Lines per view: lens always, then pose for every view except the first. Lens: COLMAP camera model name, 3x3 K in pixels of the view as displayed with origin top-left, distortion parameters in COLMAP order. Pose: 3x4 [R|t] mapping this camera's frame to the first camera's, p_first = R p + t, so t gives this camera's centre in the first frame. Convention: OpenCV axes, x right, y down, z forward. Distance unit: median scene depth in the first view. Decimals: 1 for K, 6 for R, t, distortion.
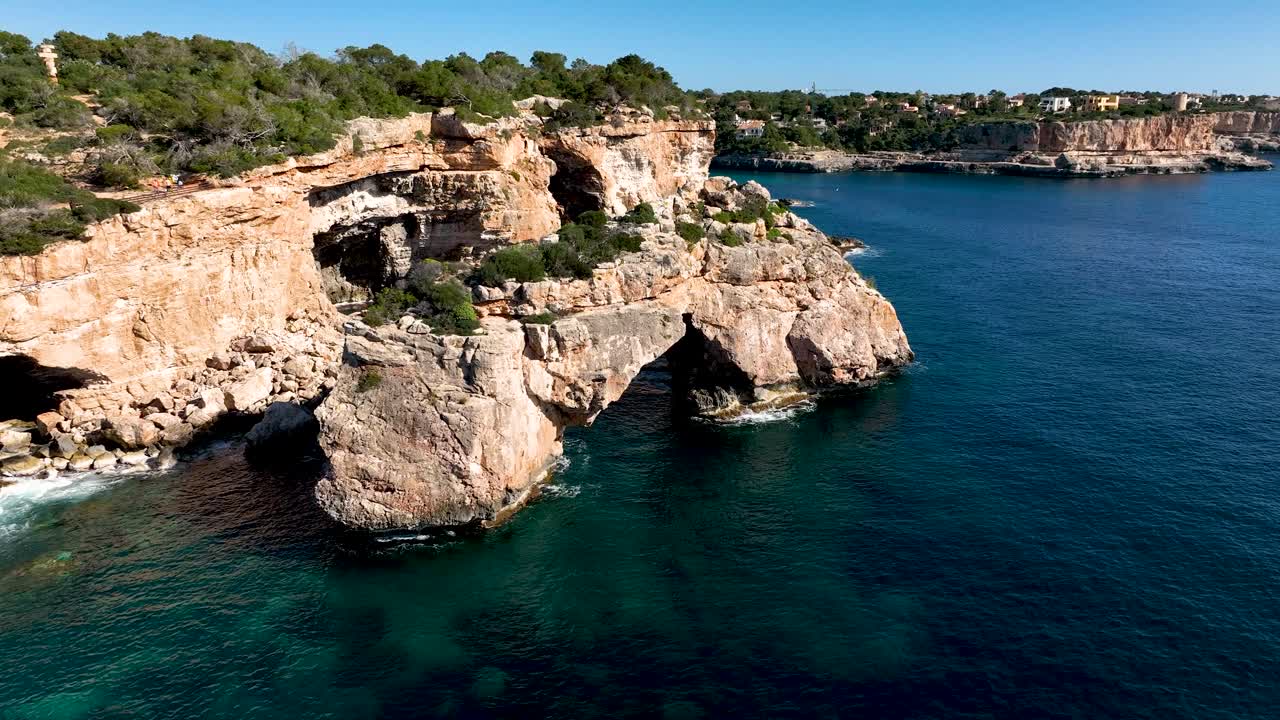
lens RADIAL K [[915.0, 0, 640.0], [0, 915.0, 360.0], [0, 0, 1]] dist [0.028032, -0.001147]
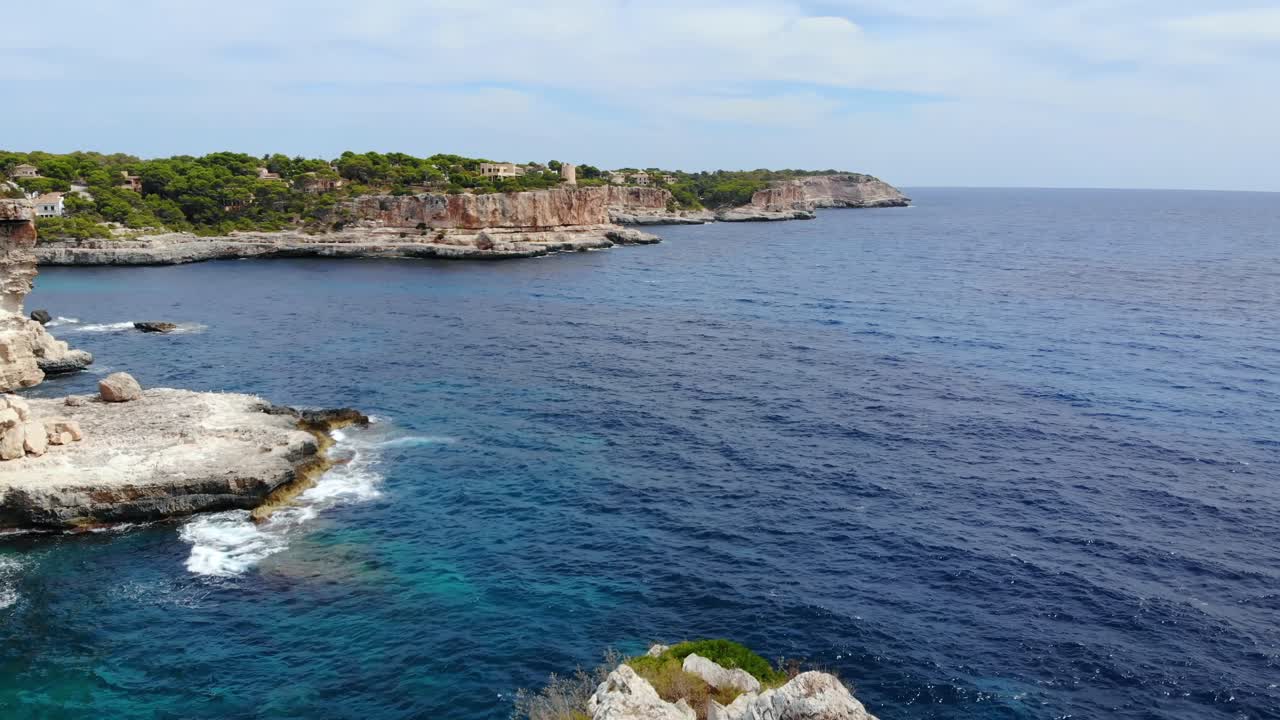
lens RADIAL K [[1005.4, 0, 640.0], [0, 1005.4, 360.0], [0, 0, 1]] dist [0.143506, -0.329441]
pose [[0.785764, -0.105411, 0.609478, 0.009562], [0.161733, 0.986104, -0.037964, -0.230034], [-0.597007, 0.128404, 0.791893, 0.921857]]
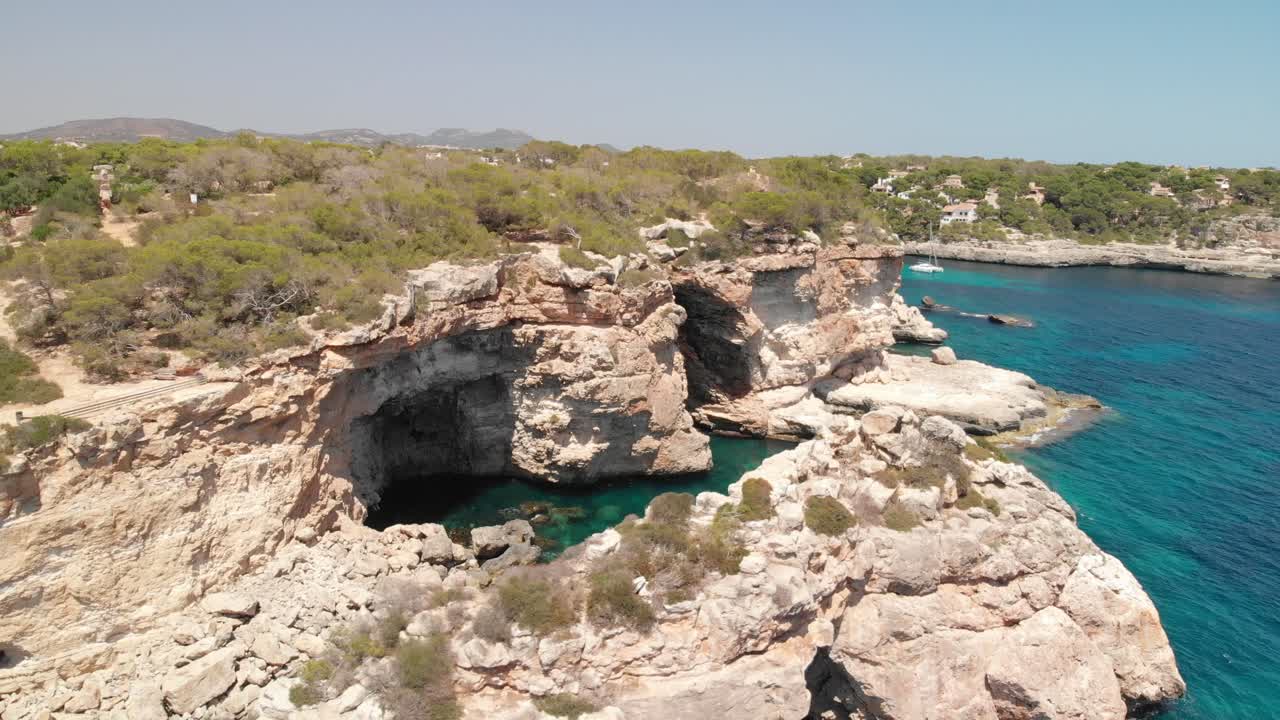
lens RADIAL K [[1005.4, 0, 640.0], [0, 1005.4, 360.0], [0, 0, 1]] dist [0.143506, -0.329441]
pose [[0.982541, 0.053951, -0.178049, 0.040070], [-0.066934, 0.995456, -0.067735, -0.175912], [0.173586, 0.078470, 0.981688, 0.237237]]
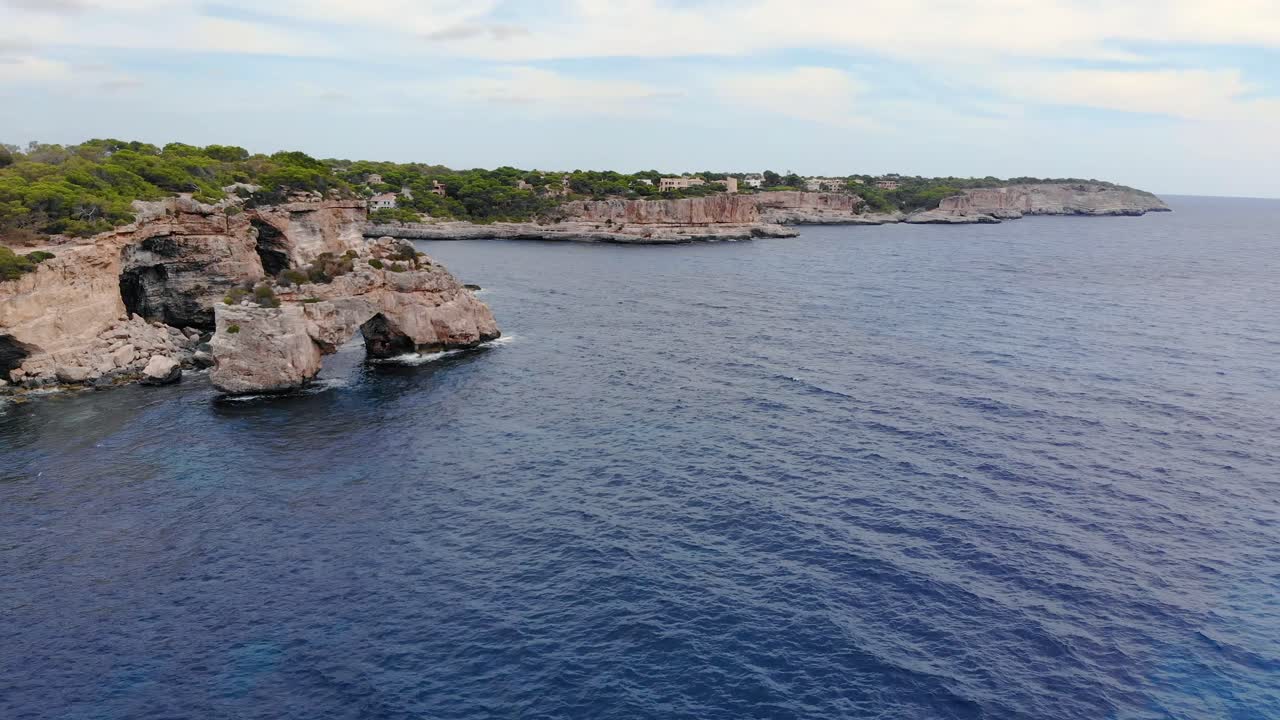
lens RADIAL K [[1005.4, 0, 640.0], [0, 1005.4, 360.0], [0, 0, 1]] dist [0.143506, -0.329441]
pose [[0.932248, -0.050141, 0.358328, -0.185361], [0.081352, 0.994041, -0.072555, 0.241249], [-0.352555, 0.096790, 0.930772, -1.077781]]
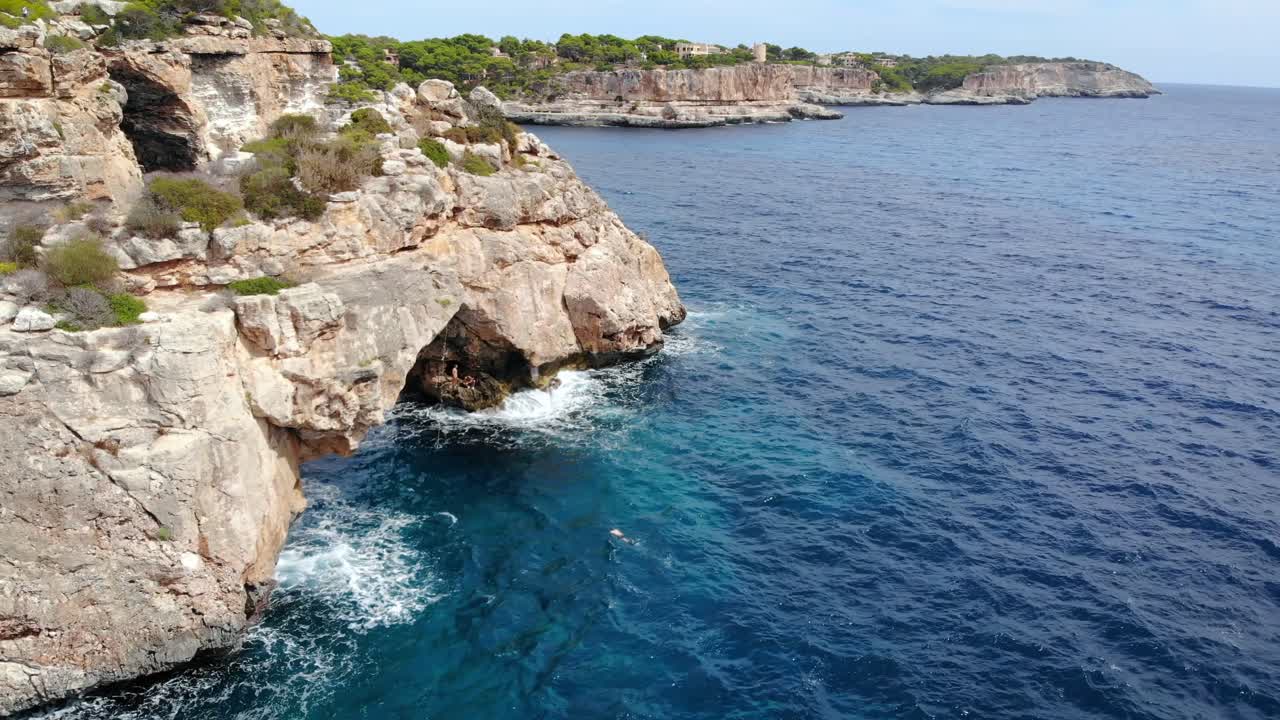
lens RADIAL K [[1013.9, 0, 640.0], [0, 1013.9, 360.0], [0, 0, 1]] dist [0.061225, -0.165810]
pose [[0.906950, -0.108078, 0.407137, -0.117198], [0.102404, 0.994099, 0.035774, 0.002394], [-0.408601, 0.009247, 0.912666, 0.225271]]
